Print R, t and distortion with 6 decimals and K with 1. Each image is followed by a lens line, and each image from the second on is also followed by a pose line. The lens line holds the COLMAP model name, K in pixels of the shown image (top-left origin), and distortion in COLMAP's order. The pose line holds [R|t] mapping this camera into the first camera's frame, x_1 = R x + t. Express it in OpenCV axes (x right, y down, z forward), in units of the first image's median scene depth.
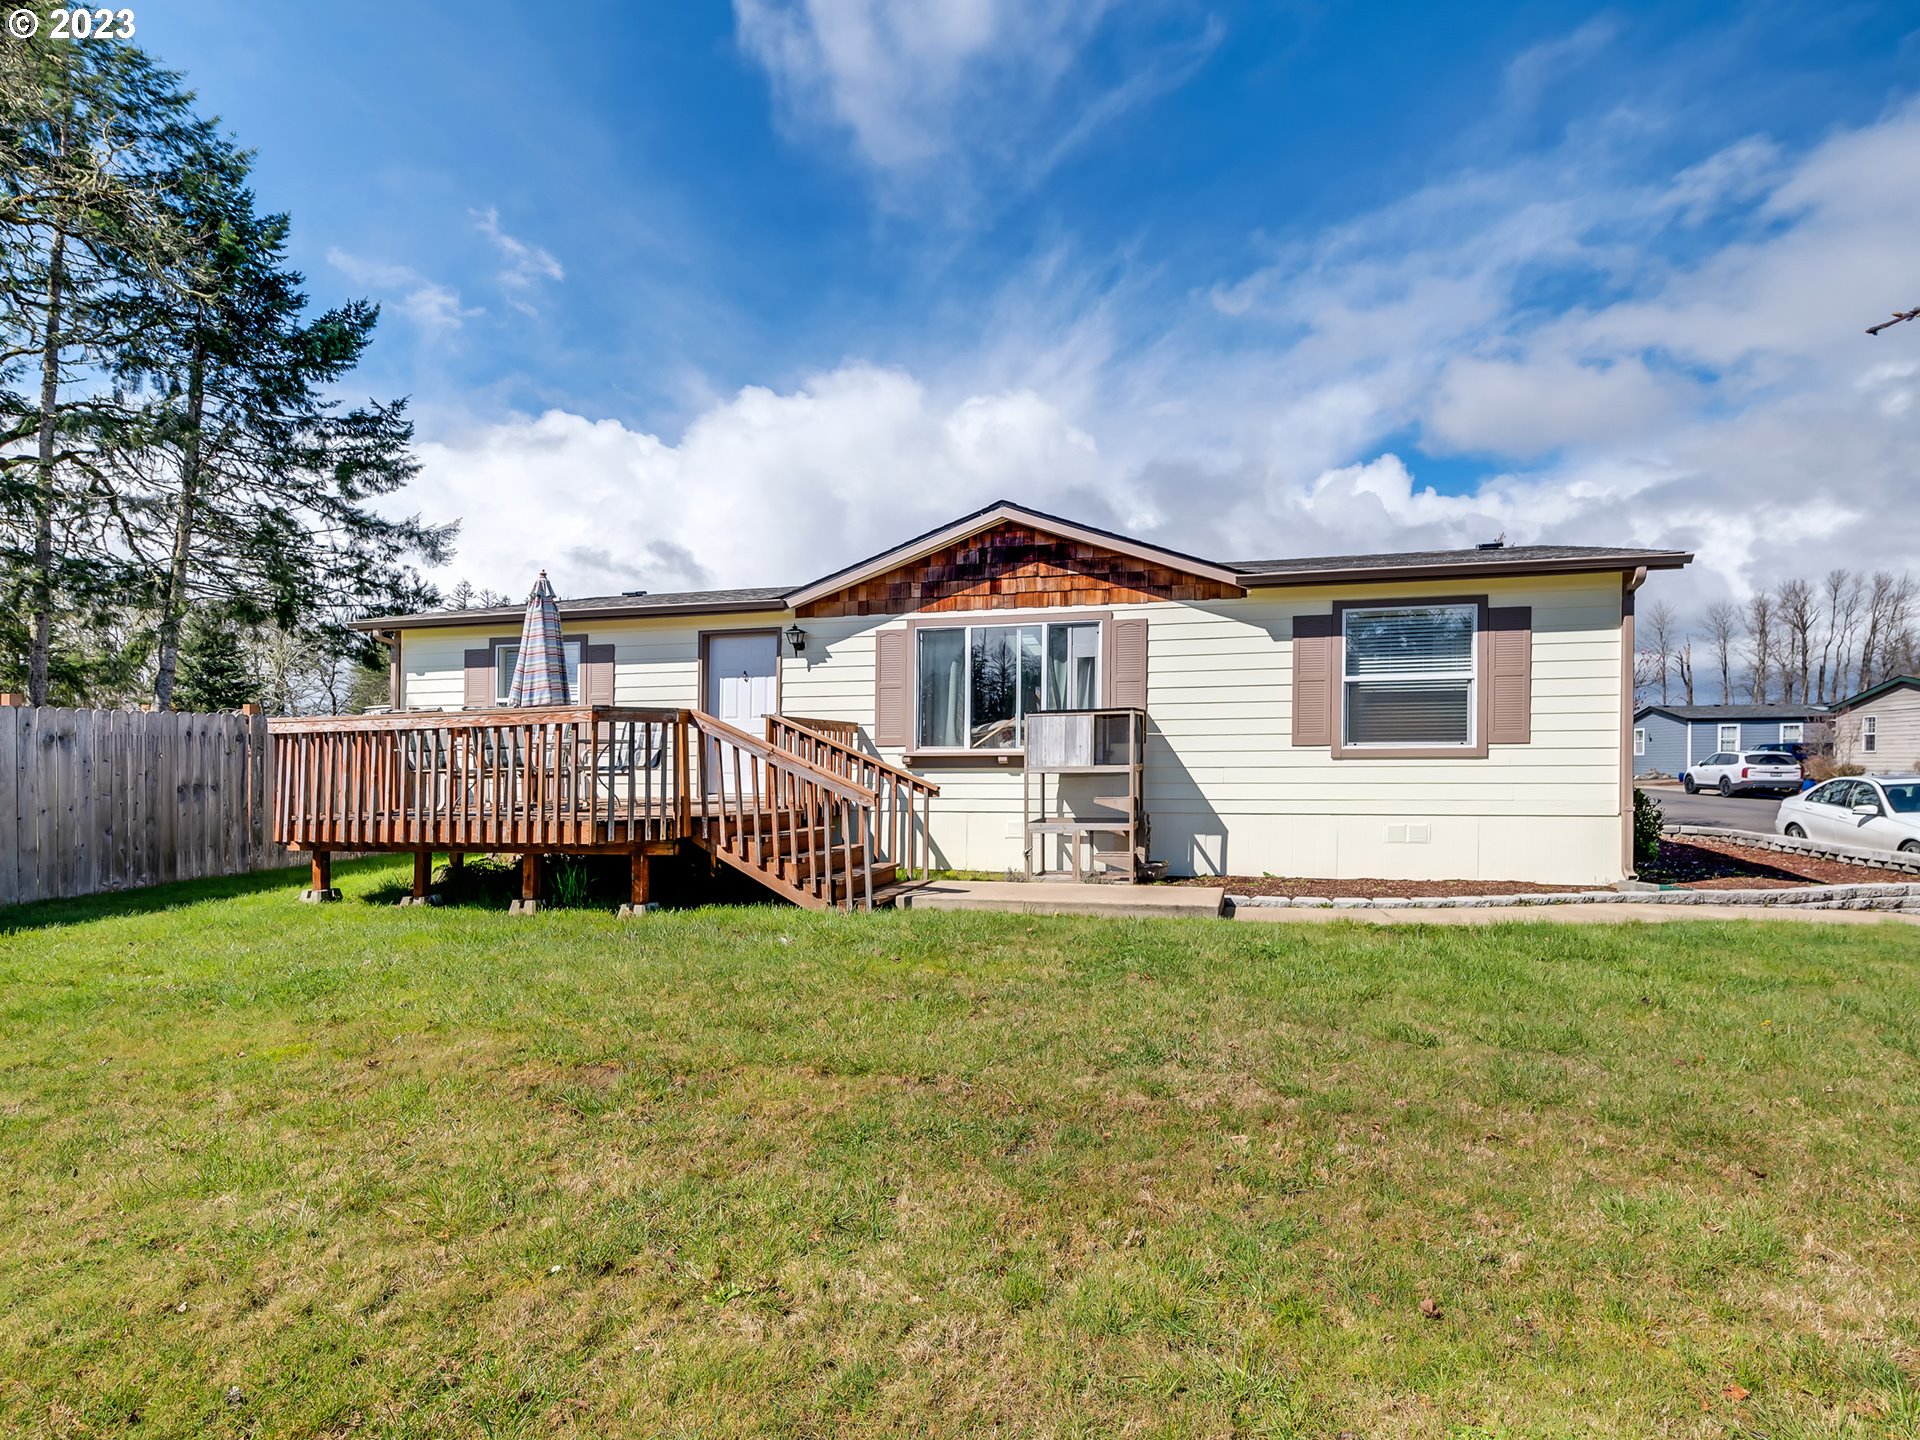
lens RADIAL K [[922.5, 0, 963.7], [0, 922.5, 742.9], [0, 0, 1]] dist [-0.004006, -0.000260]
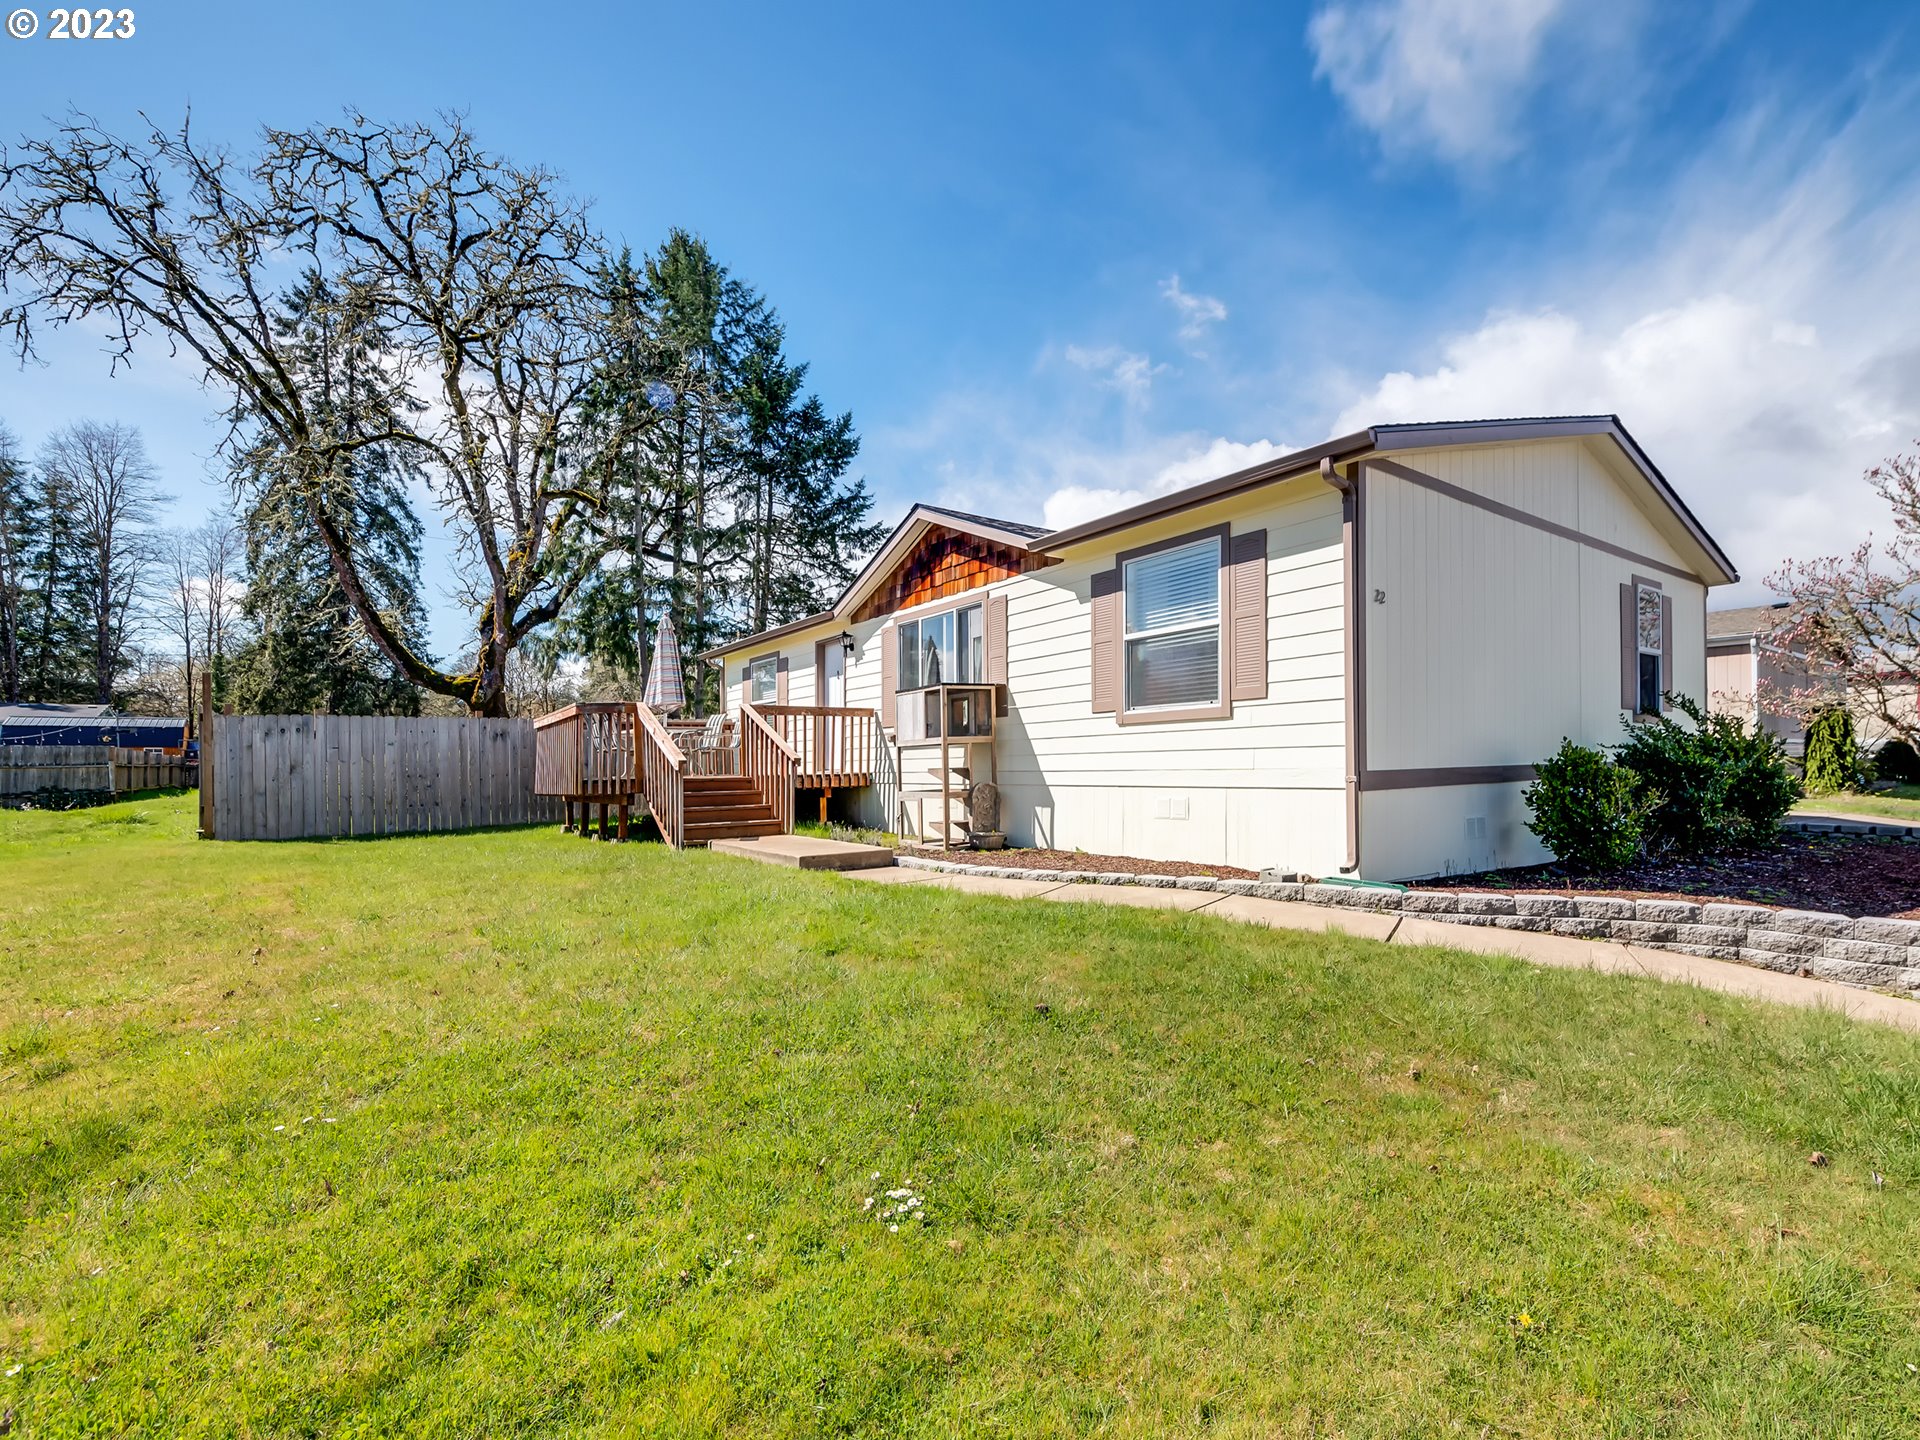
lens RADIAL K [[879.3, 0, 970.9], [0, 879.3, 743.8], [0, 0, 1]] dist [-0.001536, -0.001236]
pose [[0.798318, -0.016225, -0.602017, 0.756329], [0.018531, 0.999825, -0.002373, 0.032257], [0.601951, -0.009262, 0.798480, 0.199252]]
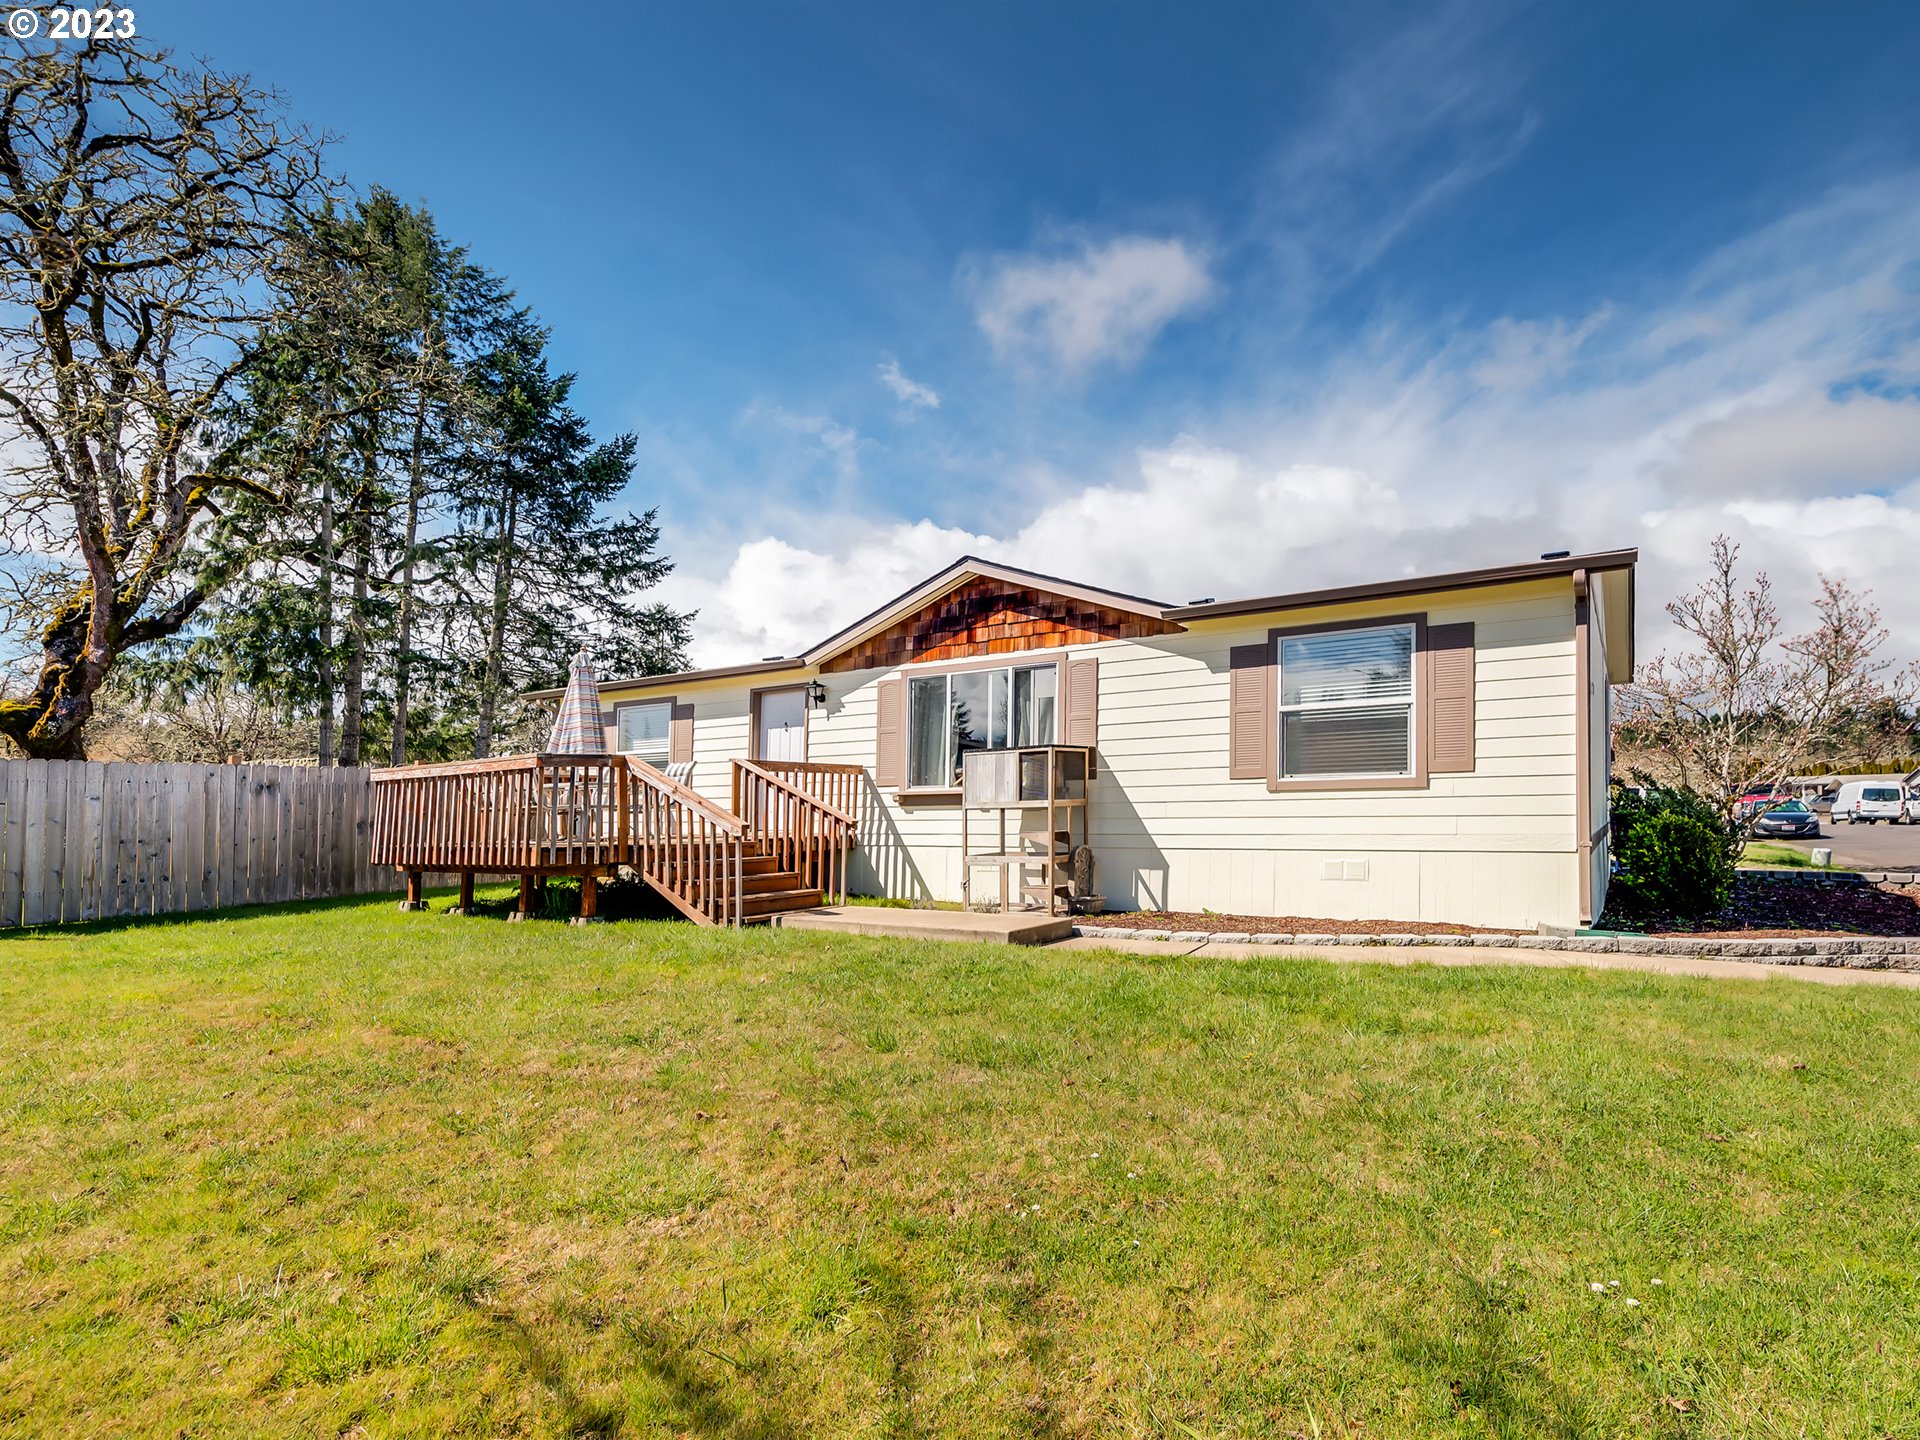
lens RADIAL K [[875.8, 0, 938.6], [0, 875.8, 766.5], [0, 0, 1]] dist [-0.002196, -0.000655]
pose [[0.959765, -0.019435, -0.280131, 0.302076], [0.011859, 0.999517, -0.028717, 0.011987], [0.280554, 0.024240, 0.959532, 0.019922]]
